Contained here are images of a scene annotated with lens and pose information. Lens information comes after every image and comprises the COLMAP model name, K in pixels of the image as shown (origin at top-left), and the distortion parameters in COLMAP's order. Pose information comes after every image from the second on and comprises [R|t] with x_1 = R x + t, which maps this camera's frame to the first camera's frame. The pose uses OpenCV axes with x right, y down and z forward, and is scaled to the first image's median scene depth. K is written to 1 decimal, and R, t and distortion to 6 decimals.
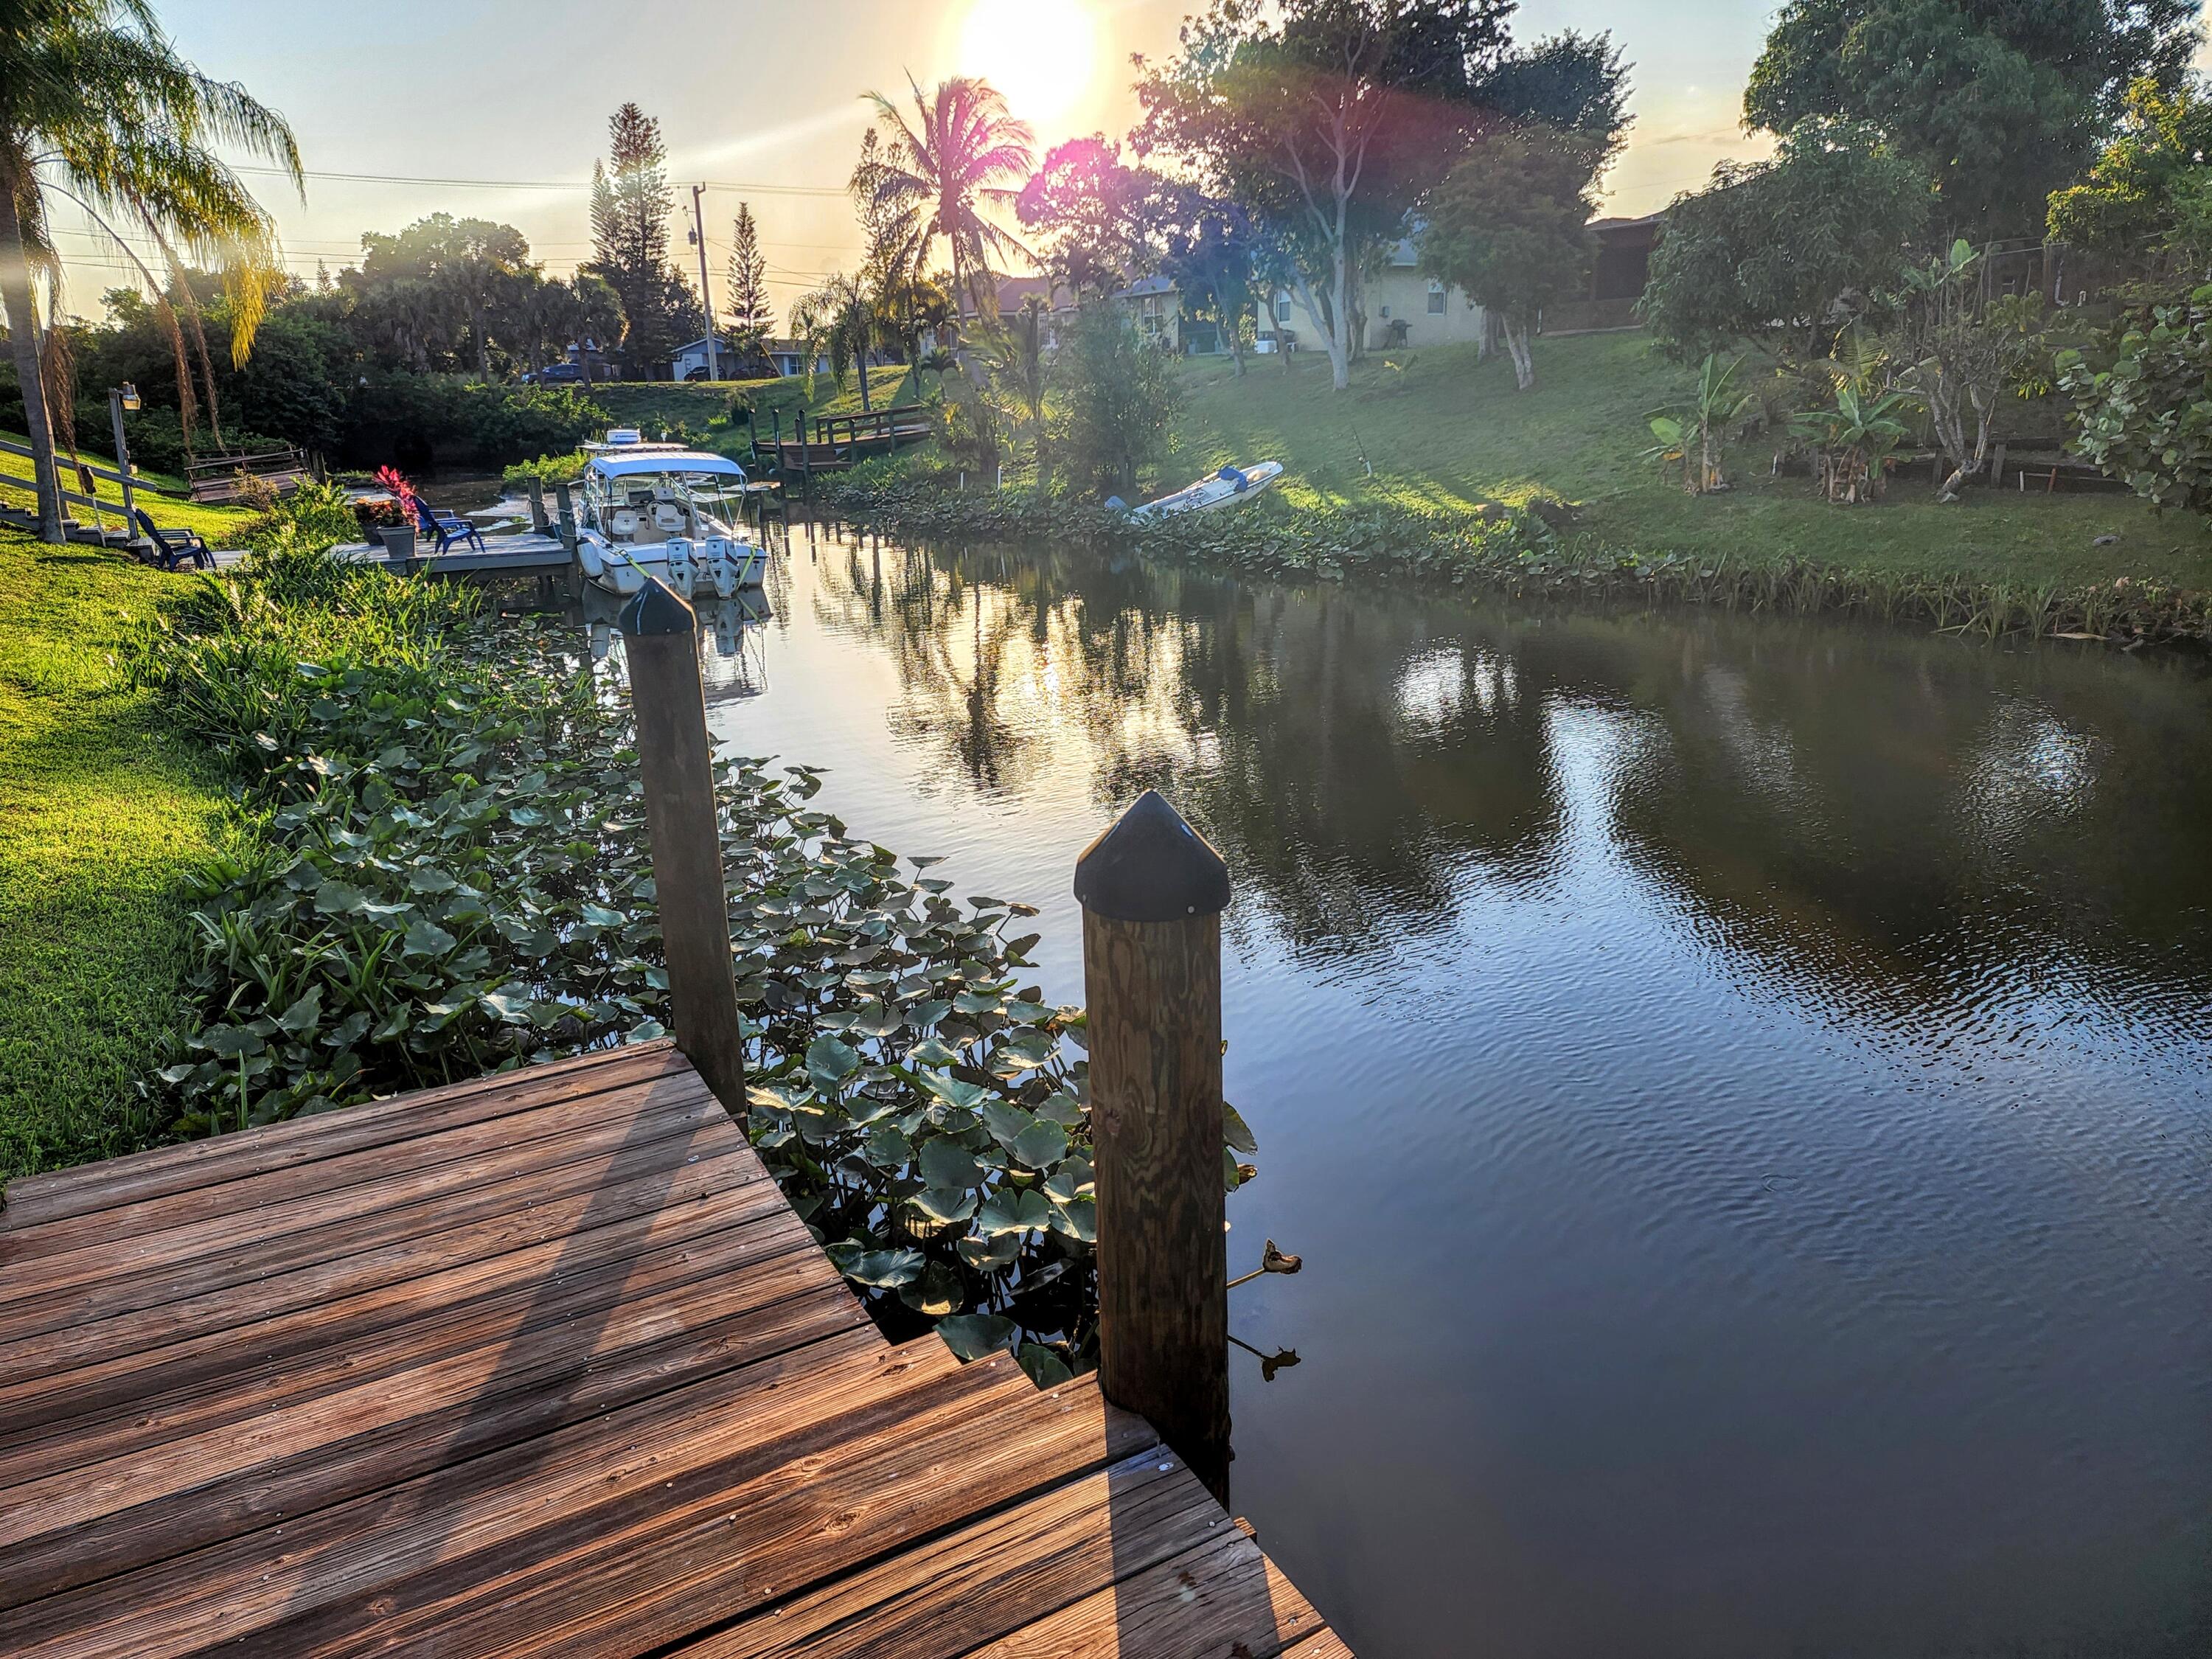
lens RADIAL K [[1514.1, 0, 1106.0], [0, 1514.1, 829.5], [0, 0, 1]] dist [0.008131, -0.001718]
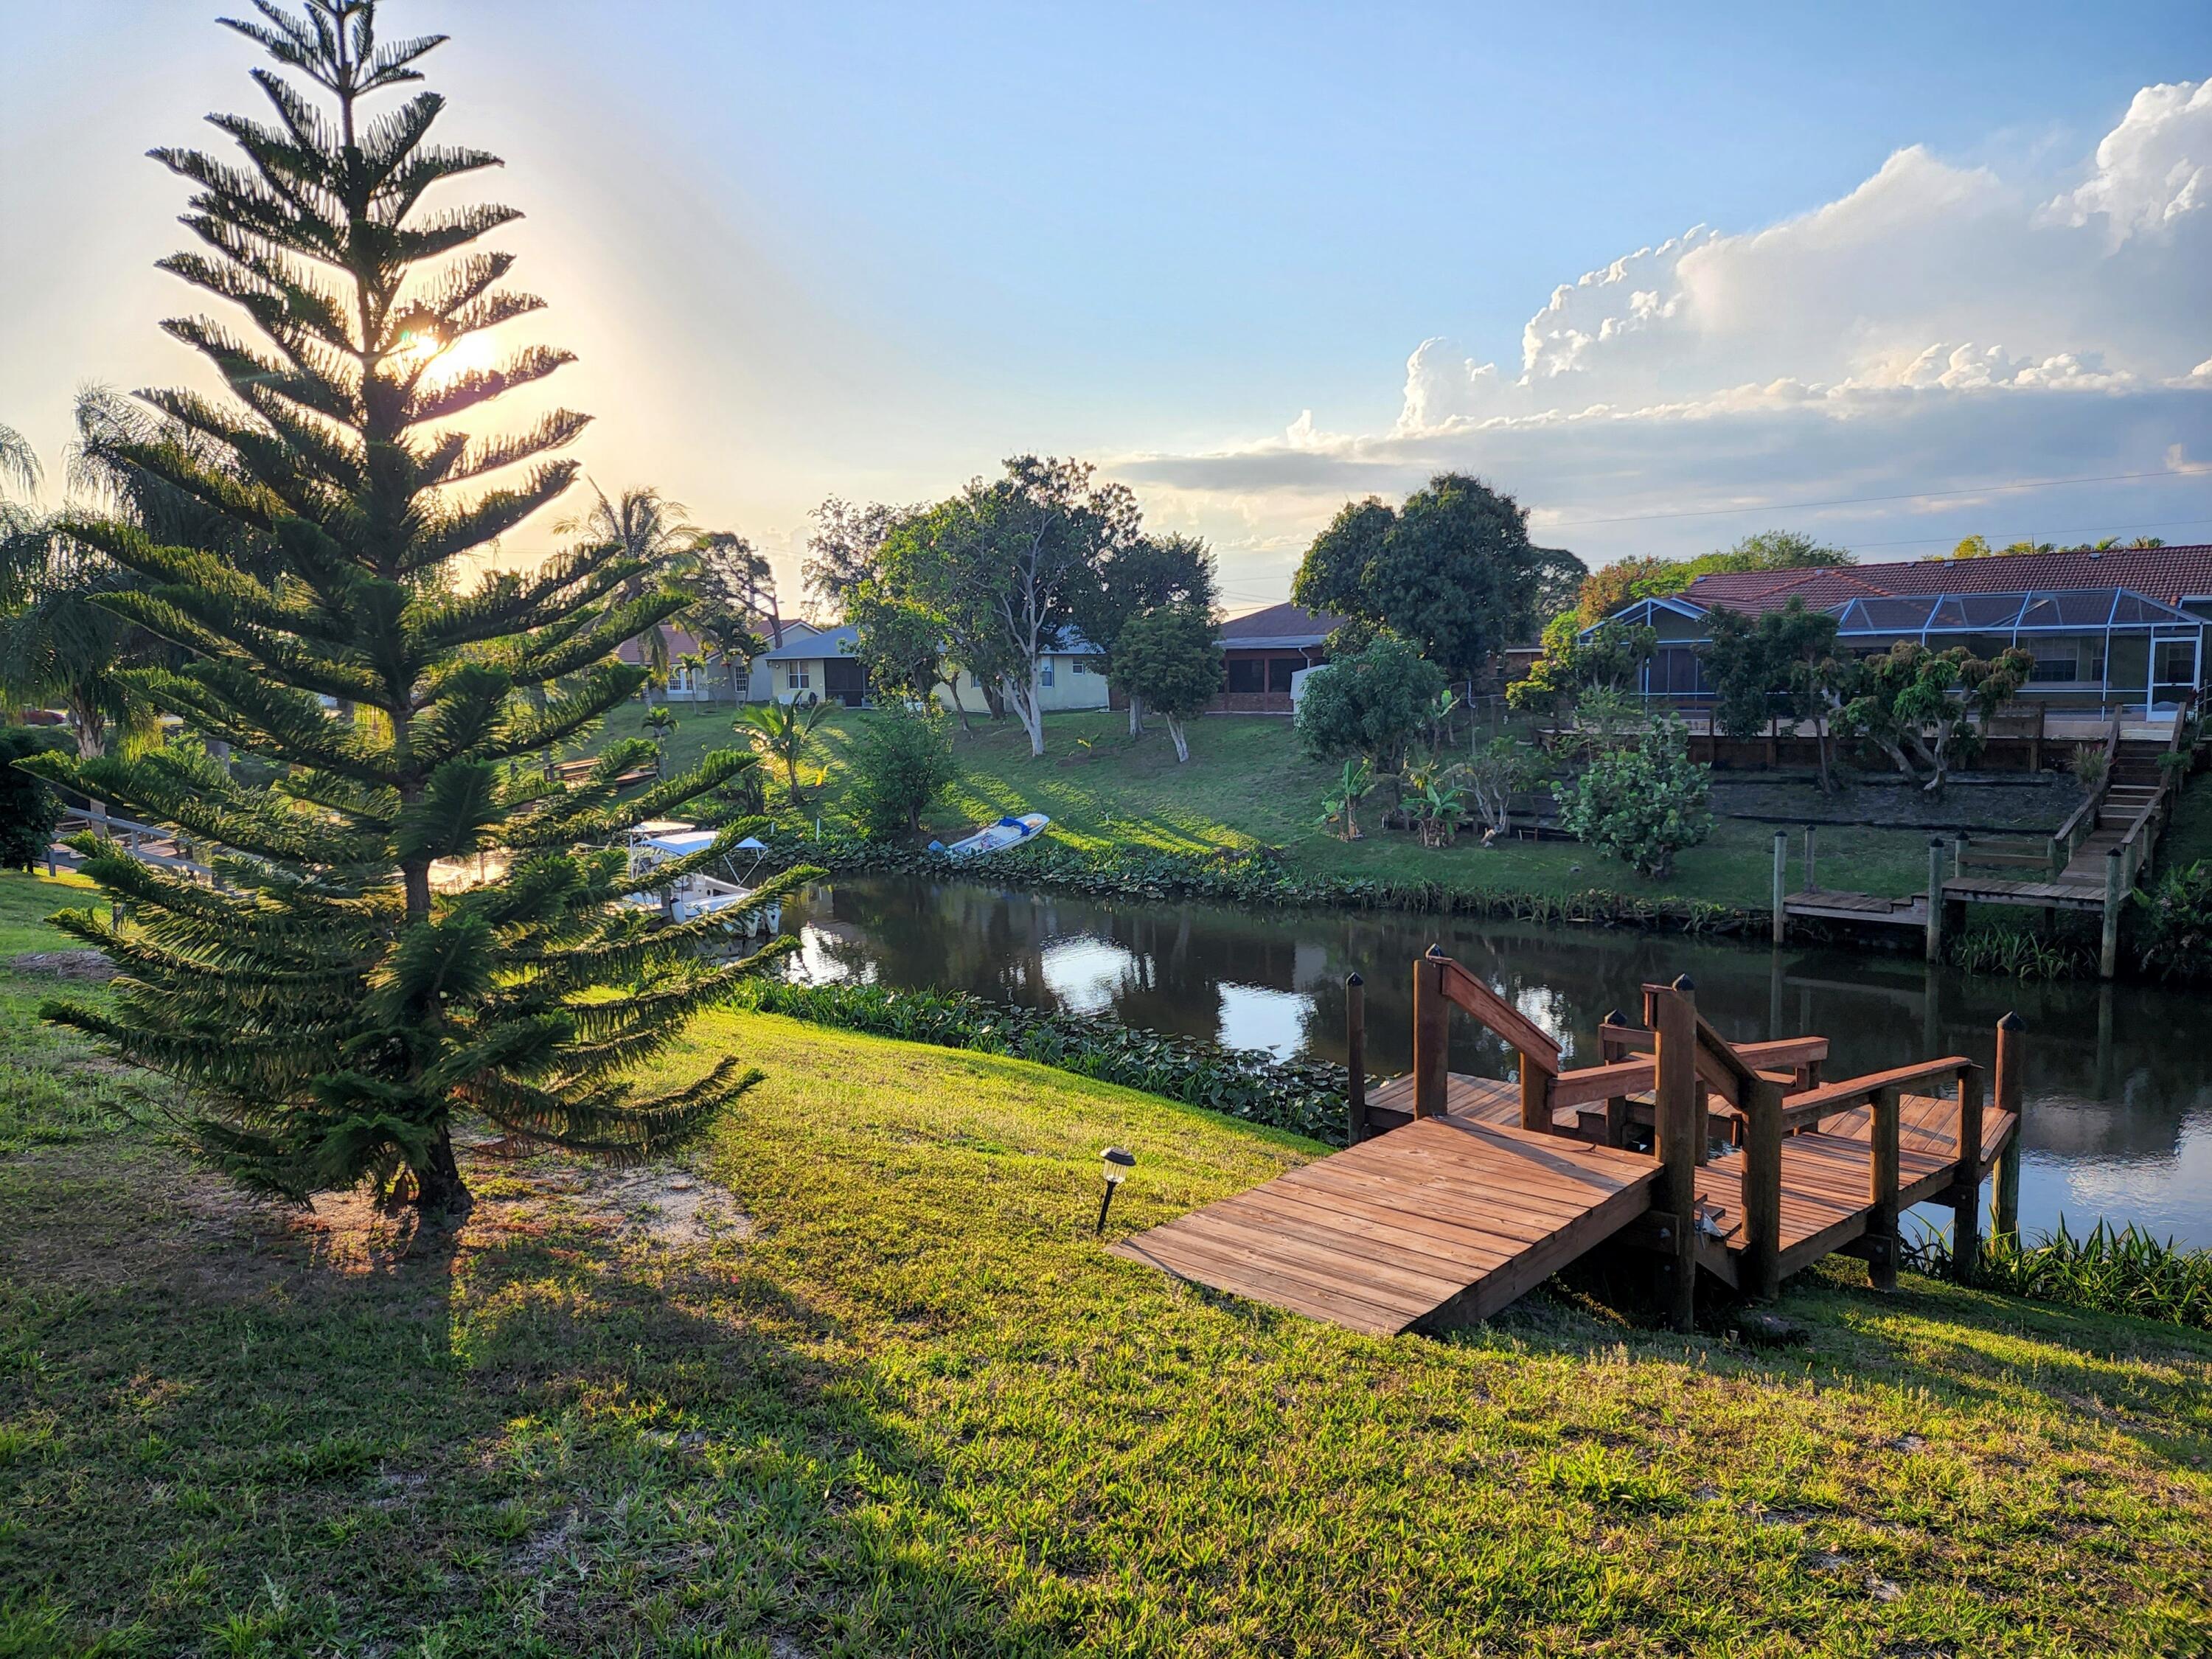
lens RADIAL K [[1479.7, 0, 1106.0], [0, 1479.7, 829.5], [0, 0, 1]] dist [0.020021, 0.001514]
pose [[0.935015, -0.018349, 0.354134, -0.350965], [0.085648, 0.980779, -0.175318, 0.025224], [-0.344110, 0.194255, 0.918615, -0.334320]]
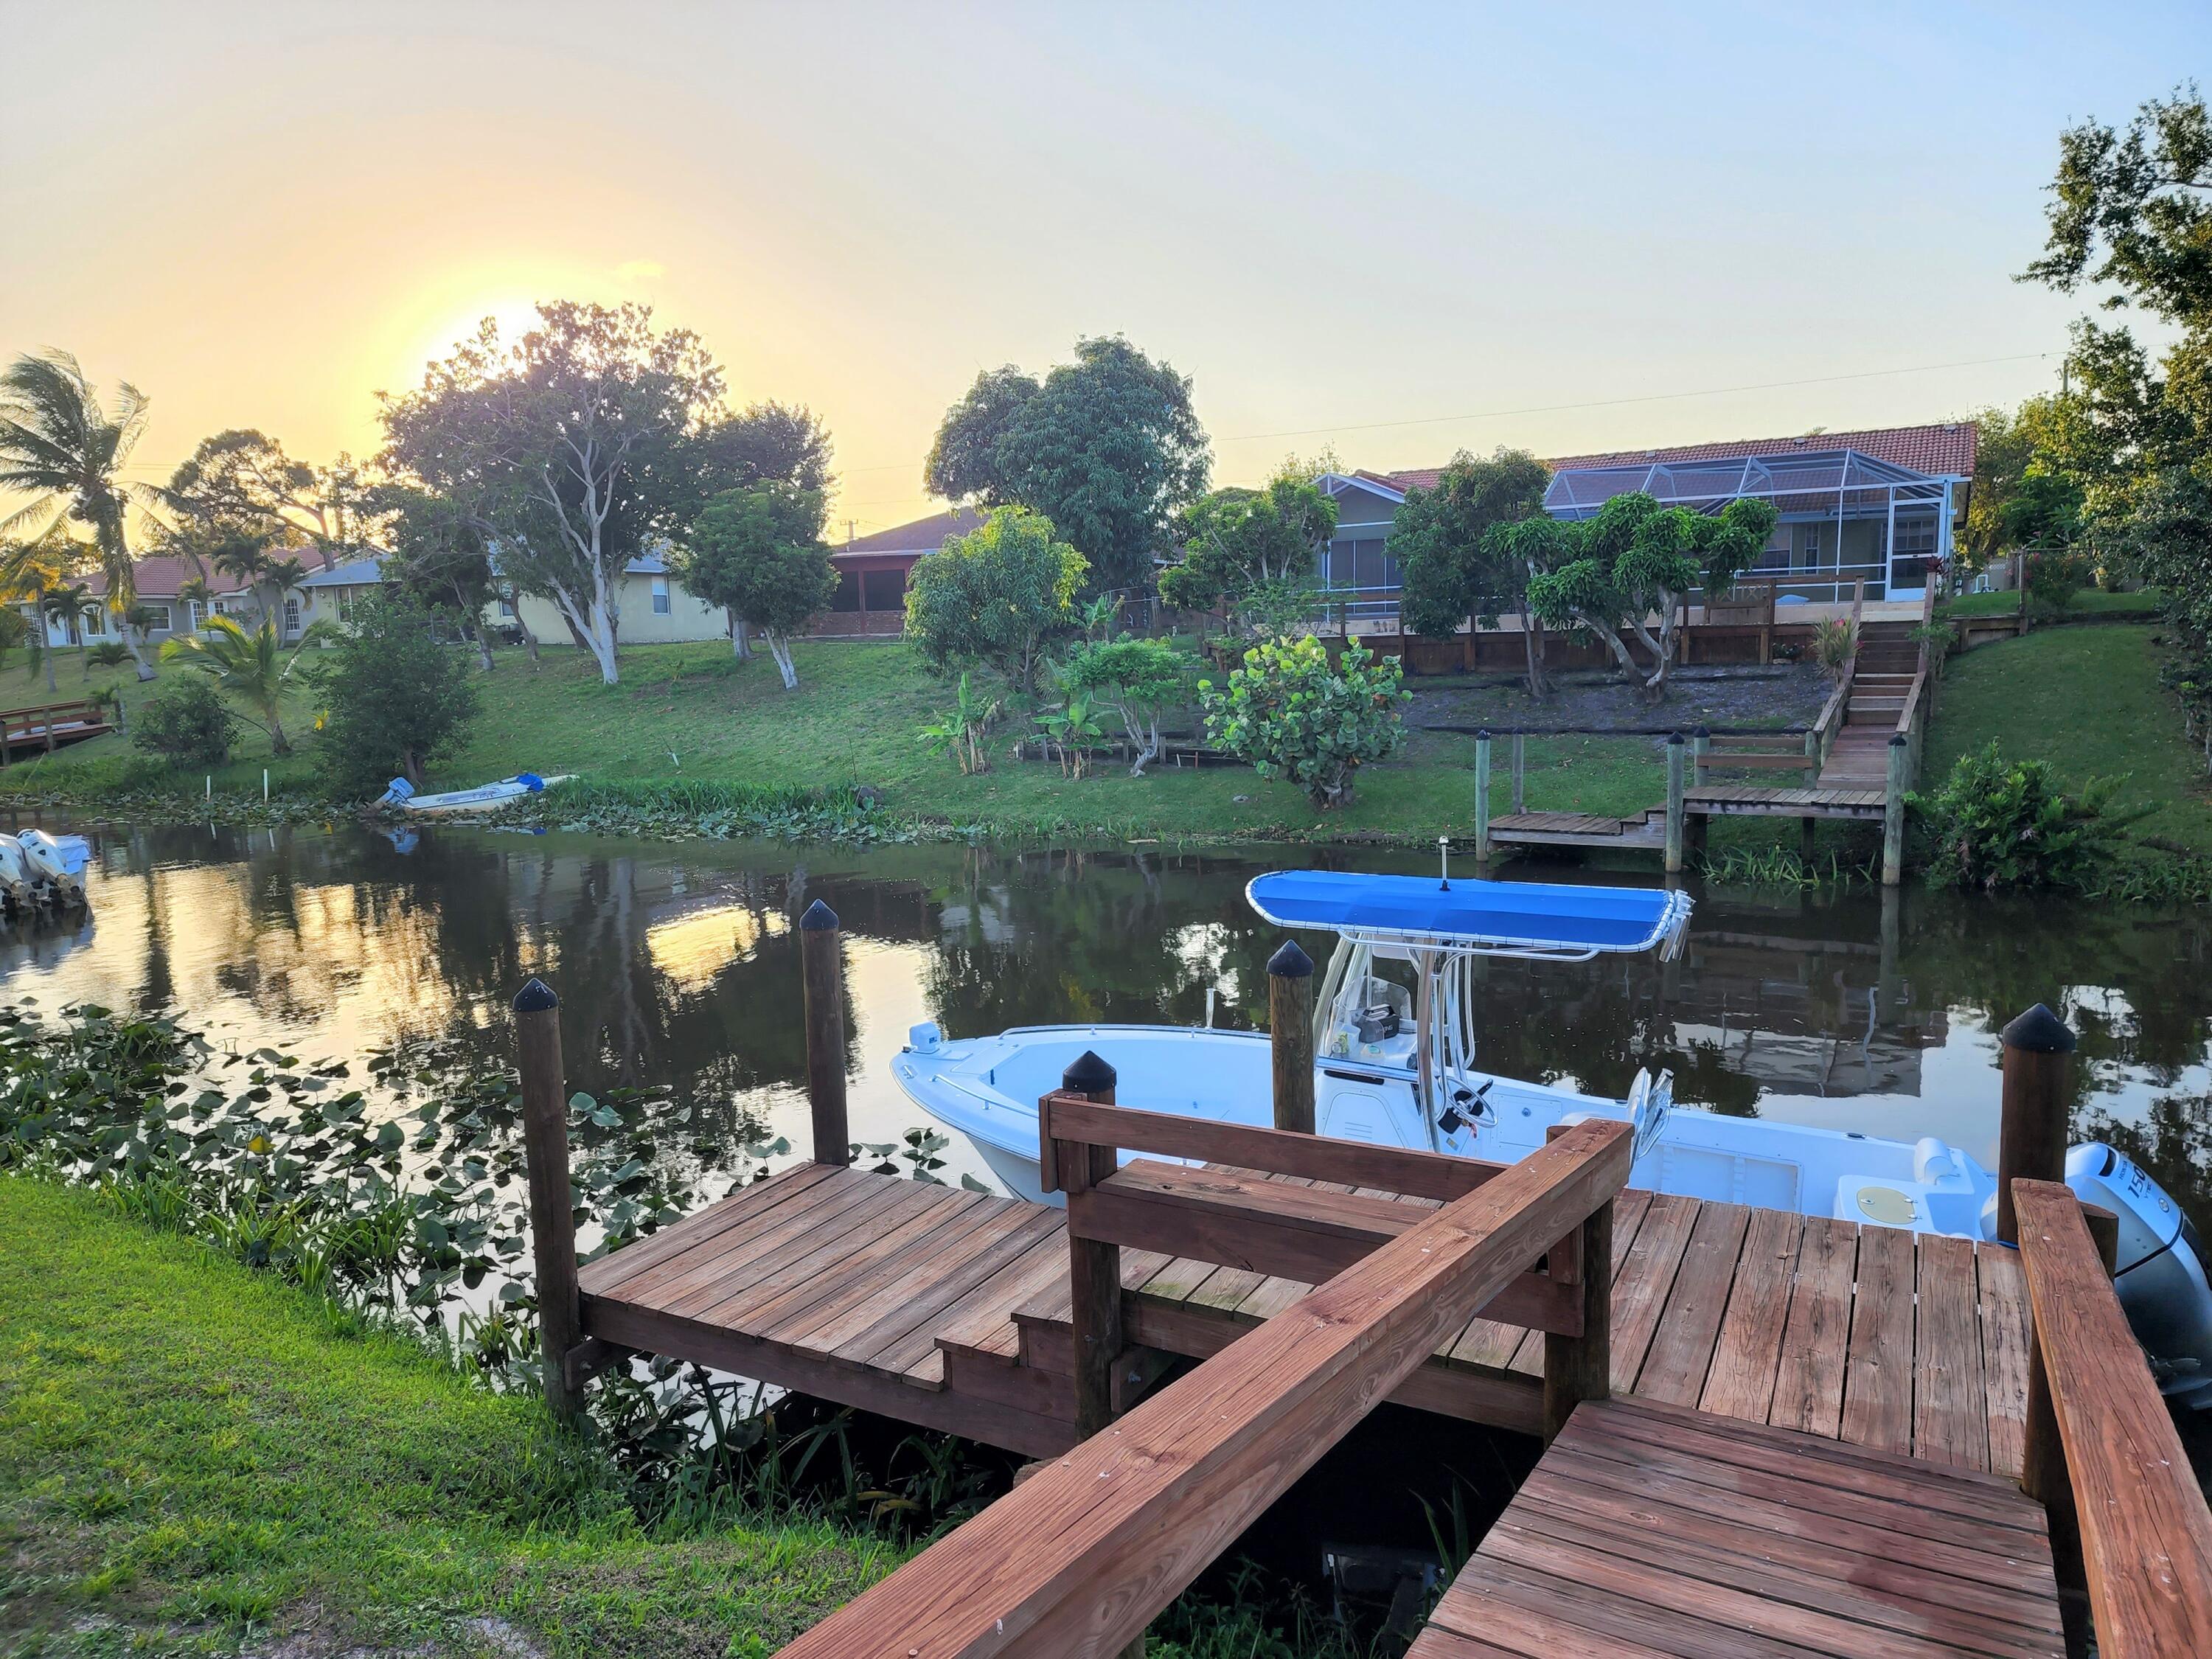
lens RADIAL K [[1467.5, 0, 1065.7], [0, 1467.5, 835.4], [0, 0, 1]] dist [0.007086, 0.000745]
pose [[0.872141, -0.063541, 0.485110, -0.130999], [0.143406, 0.981181, -0.129300, 0.008284], [-0.467765, 0.182335, 0.864841, -0.117179]]
